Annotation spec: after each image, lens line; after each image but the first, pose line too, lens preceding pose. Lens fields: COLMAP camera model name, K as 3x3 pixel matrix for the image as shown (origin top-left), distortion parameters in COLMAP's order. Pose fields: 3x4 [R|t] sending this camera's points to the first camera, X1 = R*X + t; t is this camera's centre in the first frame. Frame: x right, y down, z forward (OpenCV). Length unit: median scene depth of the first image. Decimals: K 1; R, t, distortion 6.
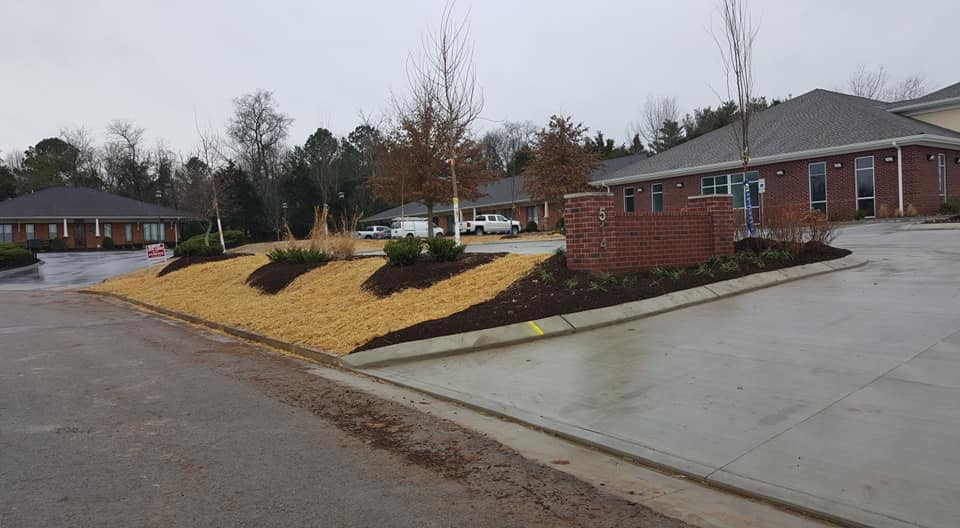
lens RADIAL K [[673.2, 0, 478.3], [0, 673.2, 265.7], [0, 0, 1]] dist [-0.010843, -0.008016]
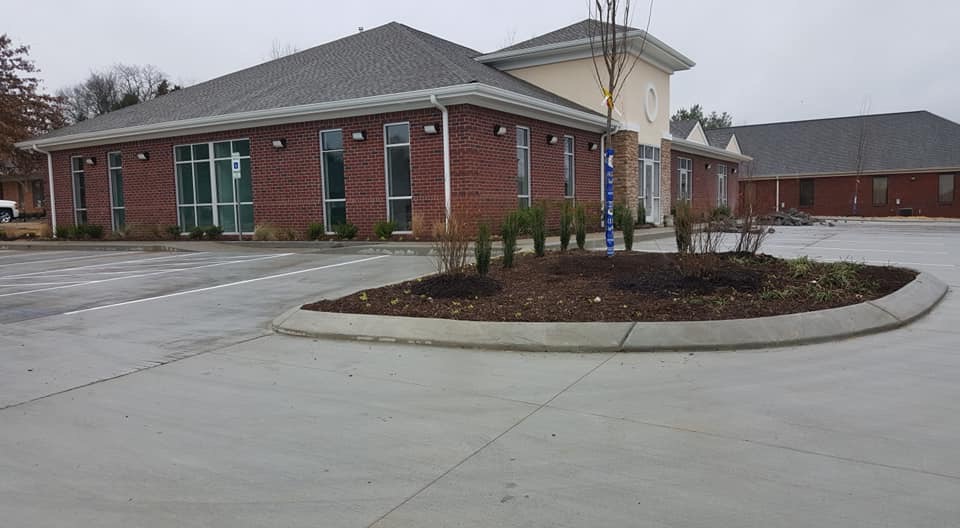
lens RADIAL K [[673.2, 0, 481.8], [0, 673.2, 264.1], [0, 0, 1]] dist [-0.010843, -0.008016]
pose [[0.922983, 0.003948, 0.384821, 0.397463], [-0.017614, 0.999333, 0.031996, -0.061398], [-0.384438, -0.036310, 0.922437, 0.430602]]
